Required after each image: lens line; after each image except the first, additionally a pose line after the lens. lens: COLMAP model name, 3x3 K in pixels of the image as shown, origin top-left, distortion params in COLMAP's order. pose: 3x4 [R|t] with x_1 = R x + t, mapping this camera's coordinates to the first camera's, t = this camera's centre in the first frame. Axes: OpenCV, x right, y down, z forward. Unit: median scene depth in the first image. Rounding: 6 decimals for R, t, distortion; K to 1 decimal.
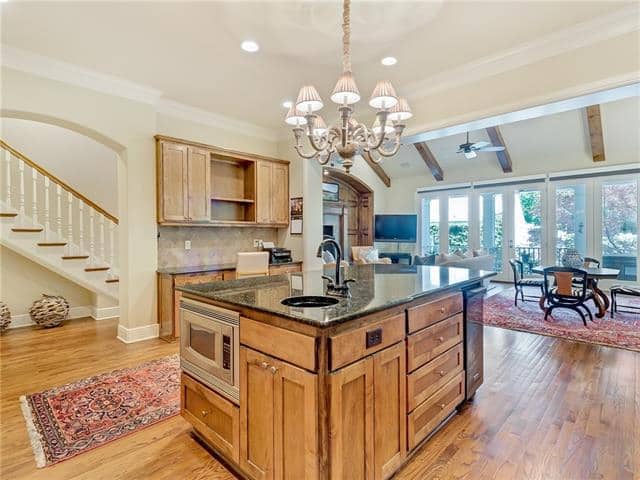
lens RADIAL K [[330.5, 0, 322.8], [0, 330.5, 237.4], [0, 0, 1]] dist [-0.003328, -0.000734]
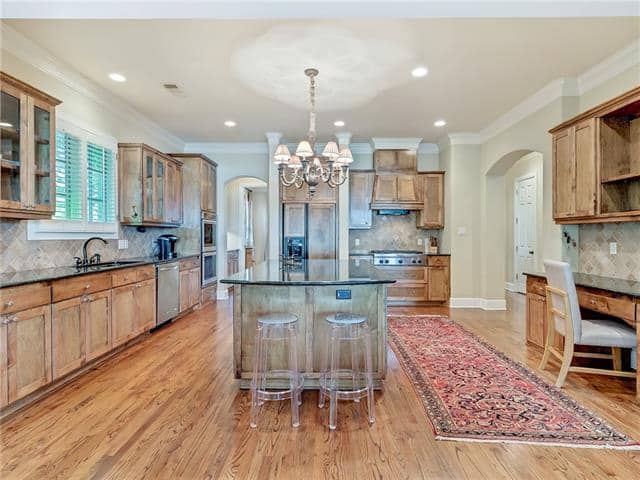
lens RADIAL K [[330.5, 0, 318.9], [0, 330.5, 237.3], [0, 0, 1]] dist [-0.003328, -0.000734]
pose [[-0.747596, 0.013316, -0.664020, 0.392543], [0.005380, 0.999888, 0.013993, -0.010344], [0.664132, 0.006889, -0.747584, 0.777606]]
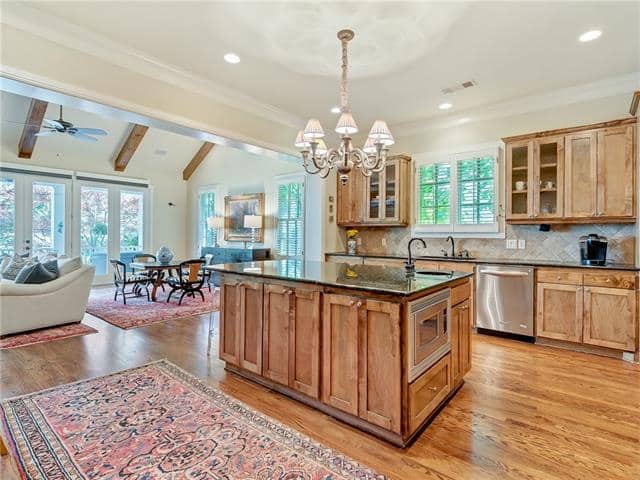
lens RADIAL K [[330.5, 0, 335.0], [0, 330.5, 237.0], [0, 0, 1]] dist [-0.003328, -0.000734]
pose [[-0.093199, 0.000462, 0.995647, -0.418527], [-0.000629, 1.000000, -0.000523, -0.001401], [-0.995647, -0.000675, -0.093199, 0.411370]]
